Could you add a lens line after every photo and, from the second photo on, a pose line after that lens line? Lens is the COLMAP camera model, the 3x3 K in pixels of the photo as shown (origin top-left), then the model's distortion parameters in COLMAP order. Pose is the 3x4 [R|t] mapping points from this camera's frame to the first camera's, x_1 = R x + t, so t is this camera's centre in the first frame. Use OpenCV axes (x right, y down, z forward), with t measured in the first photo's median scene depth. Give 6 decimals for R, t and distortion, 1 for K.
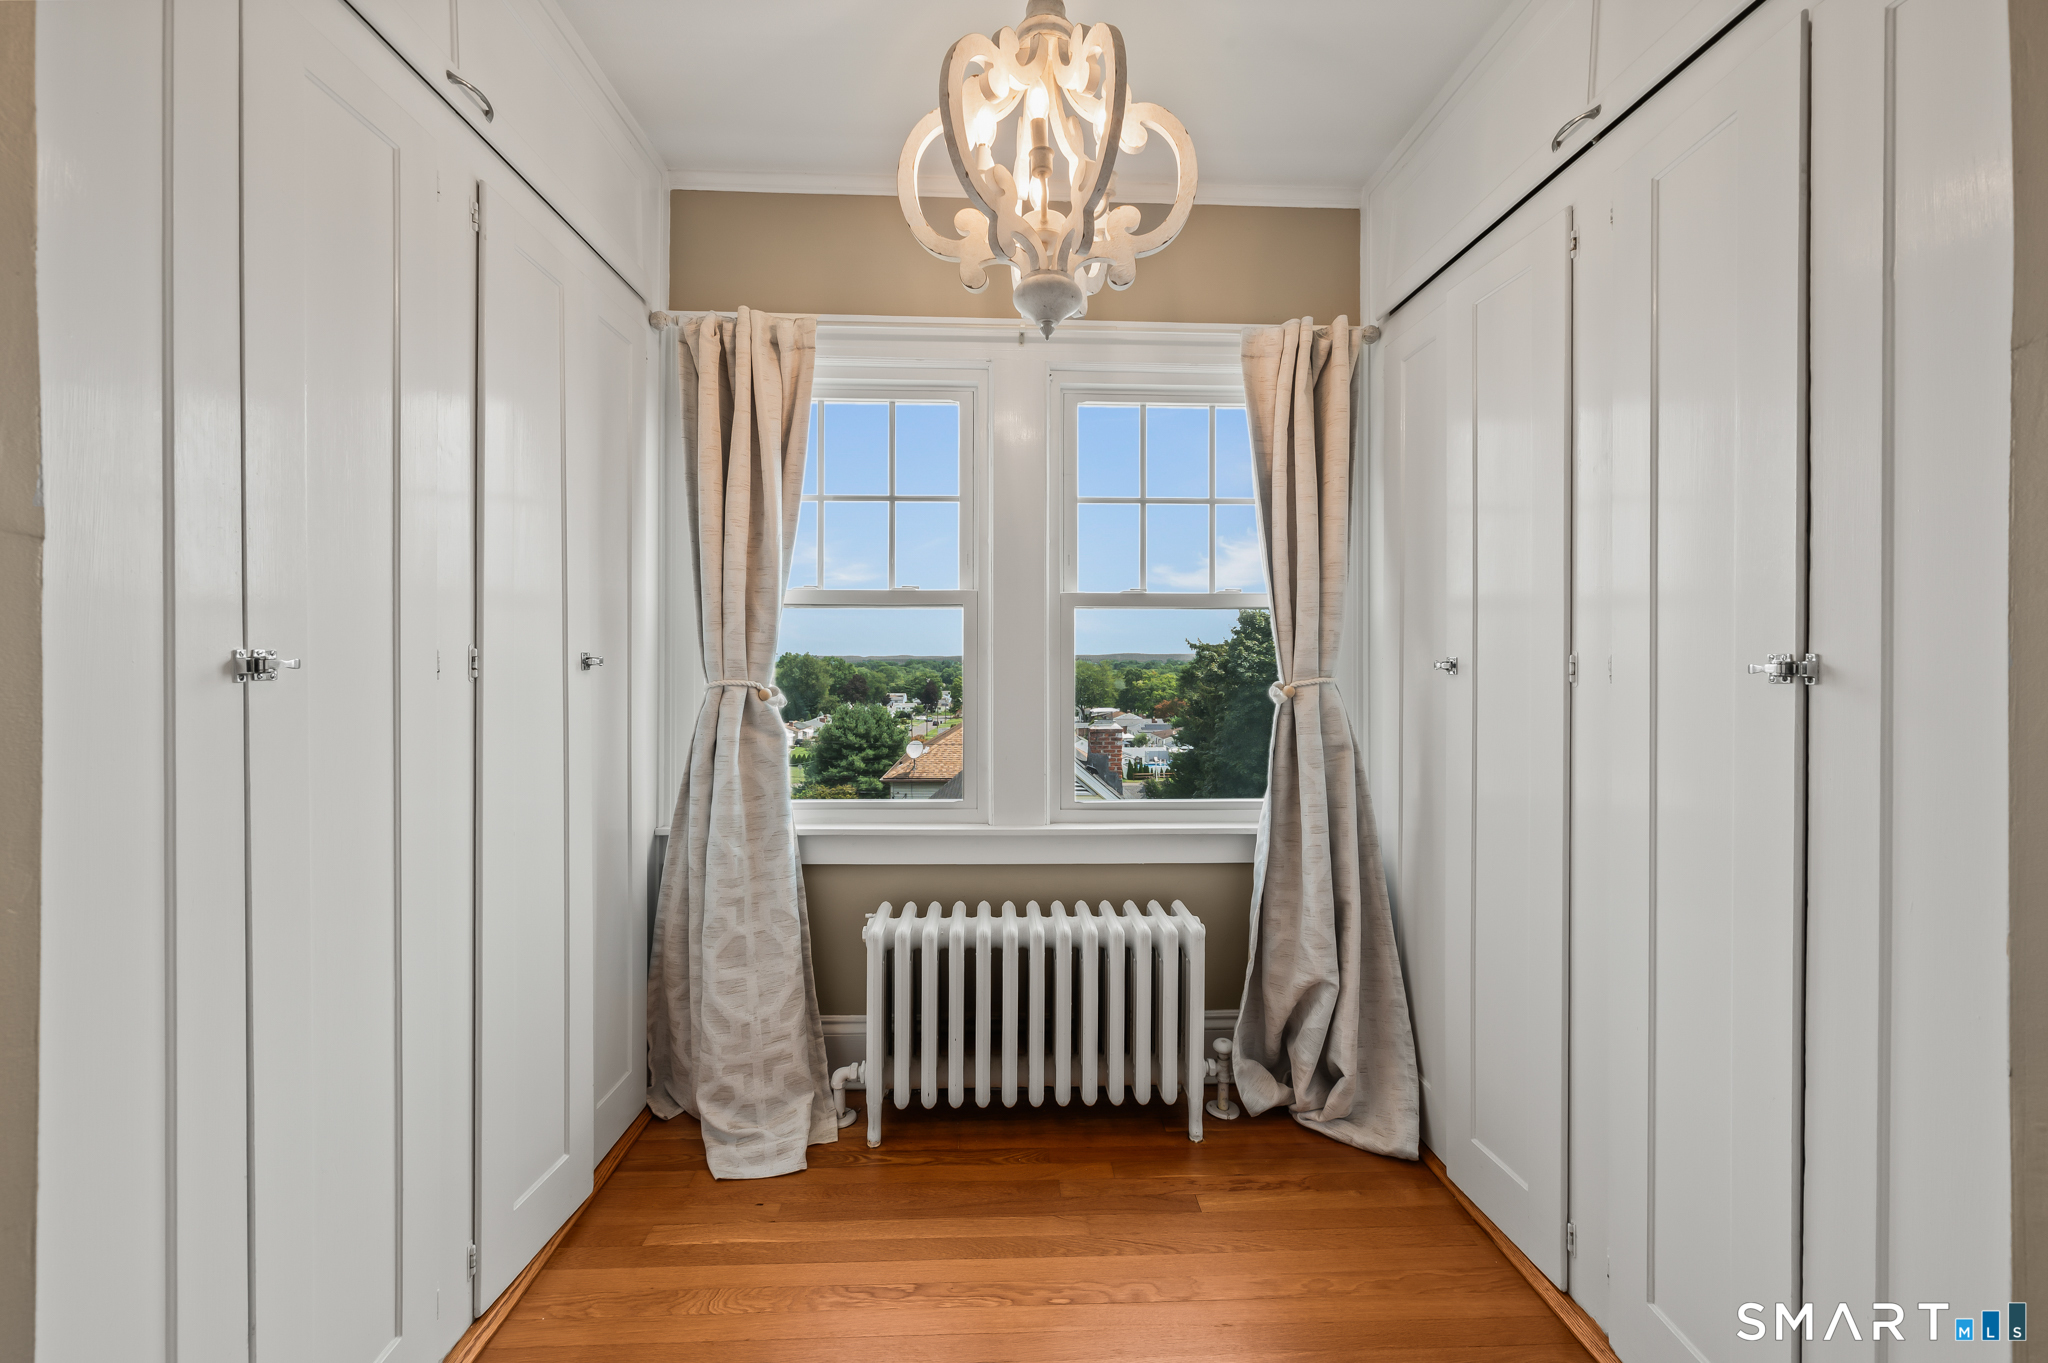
lens RADIAL K [[818.9, 0, 1026.8], [0, 818.9, 672.0], [0, 0, 1]] dist [-0.002659, -0.000074]
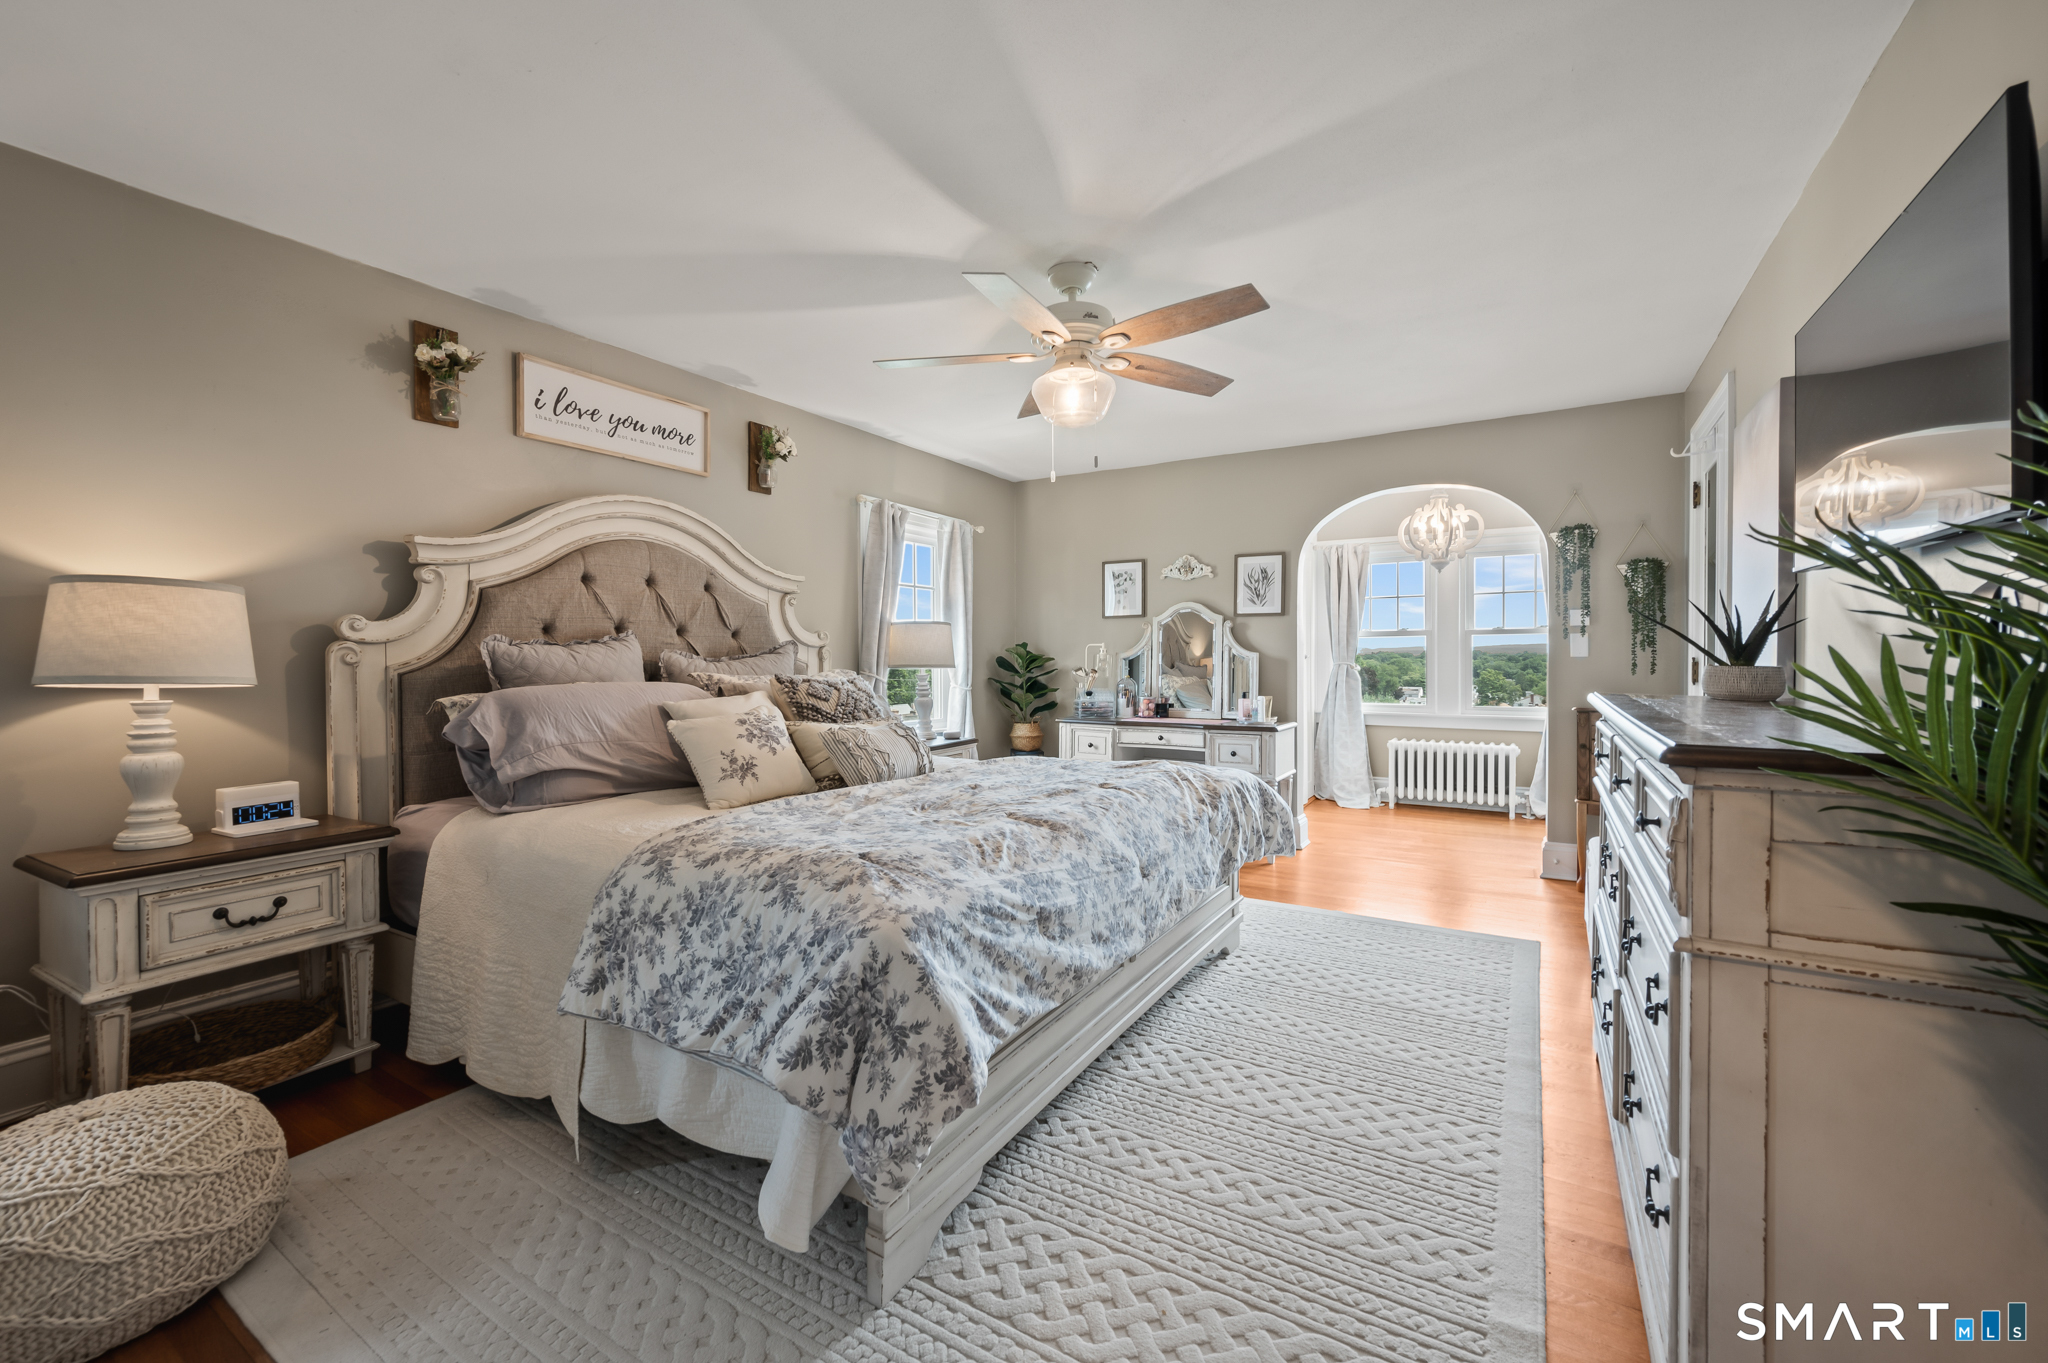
lens RADIAL K [[818.9, 0, 1025.7], [0, 818.9, 674.8], [0, 0, 1]] dist [-0.002659, -0.000074]
pose [[0.826810, 0.000460, -0.562481, 0.398154], [0.006122, 0.999933, 0.009817, 0.020821], [0.562448, -0.011560, 0.826752, -2.259803]]
